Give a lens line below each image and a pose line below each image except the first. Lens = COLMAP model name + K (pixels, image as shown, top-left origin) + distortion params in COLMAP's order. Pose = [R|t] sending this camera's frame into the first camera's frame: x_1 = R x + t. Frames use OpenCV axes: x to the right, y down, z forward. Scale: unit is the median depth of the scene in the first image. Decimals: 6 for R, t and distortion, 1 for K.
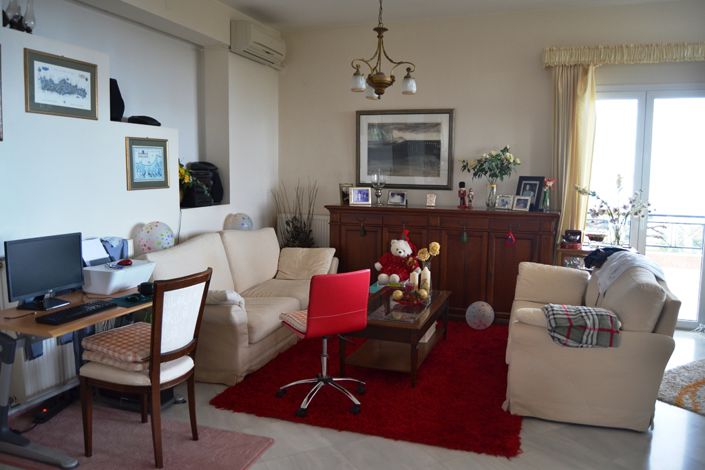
lens RADIAL K [[546.8, 0, 352.5], [0, 546.8, 235.0], [0, 0, 1]] dist [-0.099692, 0.034502]
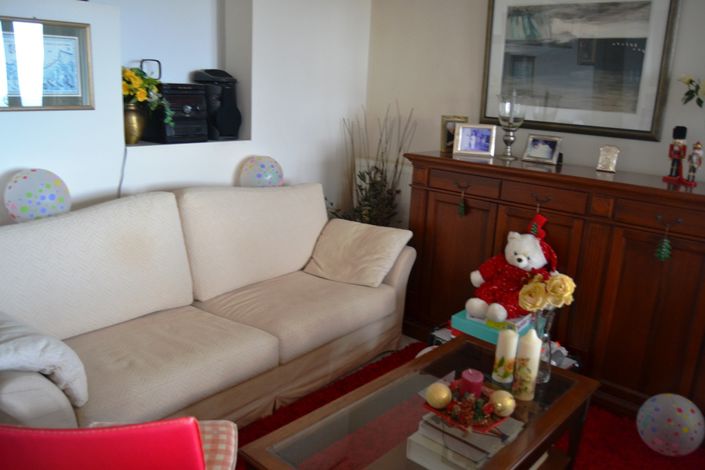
lens RADIAL K [[546.8, 0, 352.5], [0, 546.8, 235.0], [0, 0, 1]] dist [-0.099692, 0.034502]
pose [[0.920383, 0.126914, -0.369848, 0.119581], [-0.079210, 0.986765, 0.141492, -0.046478], [0.382910, -0.100932, 0.918255, 0.460338]]
